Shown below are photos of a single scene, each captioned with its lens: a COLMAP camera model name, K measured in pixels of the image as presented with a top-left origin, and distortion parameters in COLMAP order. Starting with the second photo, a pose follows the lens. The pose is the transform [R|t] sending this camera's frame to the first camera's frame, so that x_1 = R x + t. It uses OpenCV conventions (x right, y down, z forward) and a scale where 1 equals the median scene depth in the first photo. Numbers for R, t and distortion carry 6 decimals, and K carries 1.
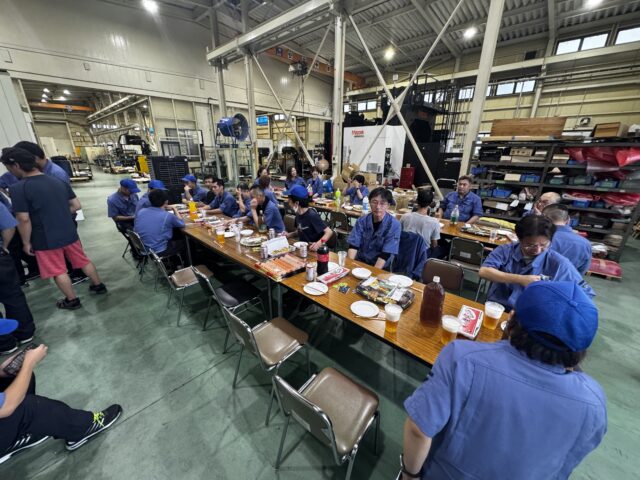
lens RADIAL K [[256.9, 0, 320.5], [0, 256.9, 241.2], [0, 0, 1]] dist [-0.002464, 0.000409]
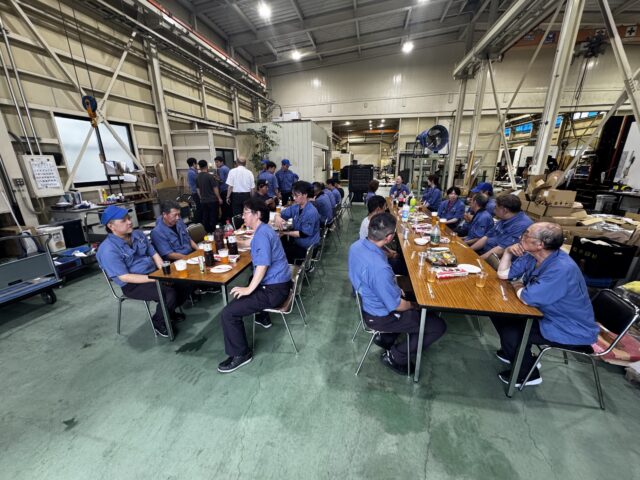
lens RADIAL K [[256.9, 0, 319.1], [0, 256.9, 239.8], [0, 0, 1]] dist [-0.002464, 0.000409]
pose [[0.531500, 0.236402, -0.813402, 0.257475], [-0.272214, 0.956999, 0.100264, -0.017949], [0.802127, 0.168129, 0.572997, 0.066293]]
